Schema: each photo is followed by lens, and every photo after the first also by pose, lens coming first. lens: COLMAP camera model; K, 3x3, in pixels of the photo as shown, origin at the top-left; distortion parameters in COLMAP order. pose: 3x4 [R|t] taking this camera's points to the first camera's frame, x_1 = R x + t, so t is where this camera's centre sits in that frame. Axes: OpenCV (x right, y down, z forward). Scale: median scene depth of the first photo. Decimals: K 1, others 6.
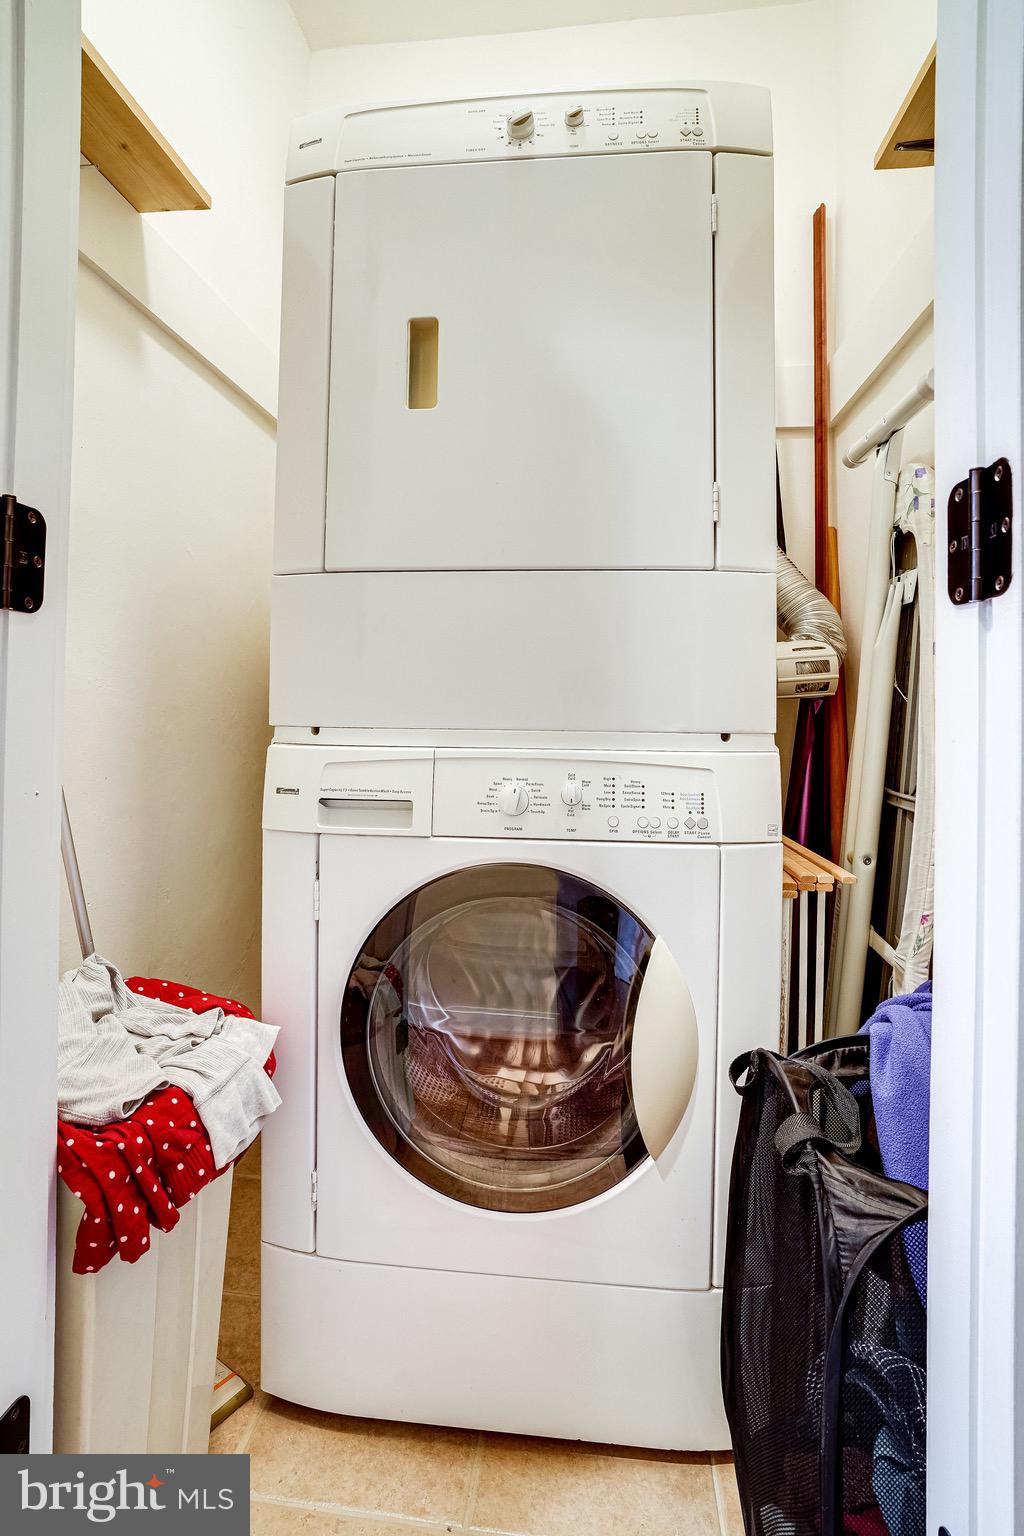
lens RADIAL K [[820.1, 0, 531.4], [0, 820.1, 671.9], [0, 0, 1]] dist [-0.064473, 0.027613]
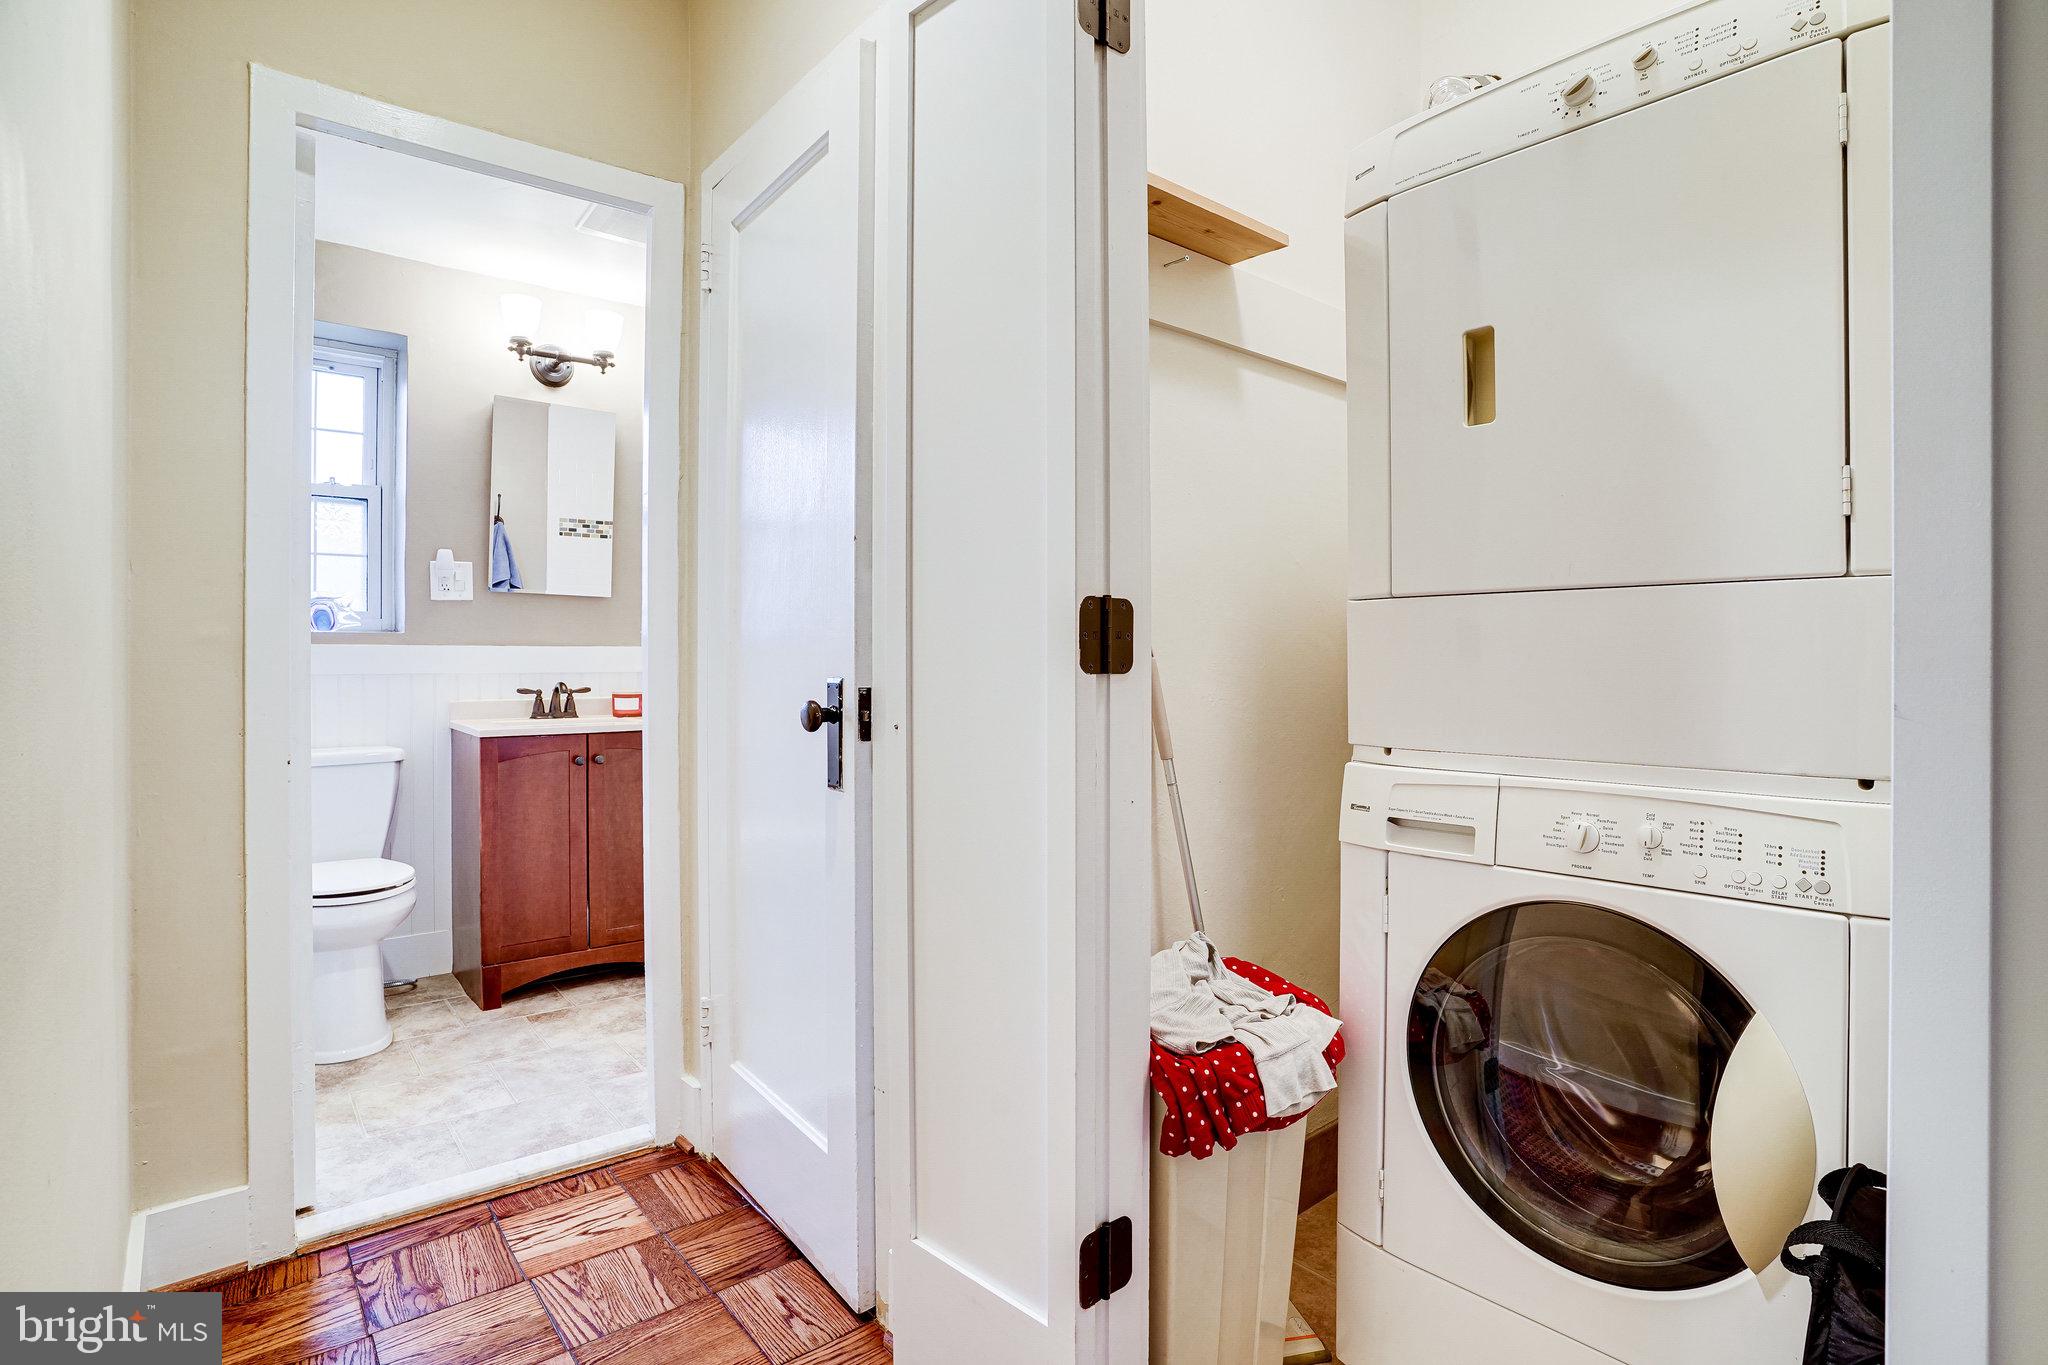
lens RADIAL K [[1009.4, 0, 1012.9], [0, 1009.4, 657.1], [0, 0, 1]] dist [-0.075495, 0.035154]
pose [[0.726196, -0.016449, -0.687291, 0.293150], [0.028788, 0.999564, 0.006496, -0.077226], [0.686884, -0.024503, 0.726353, -0.272764]]
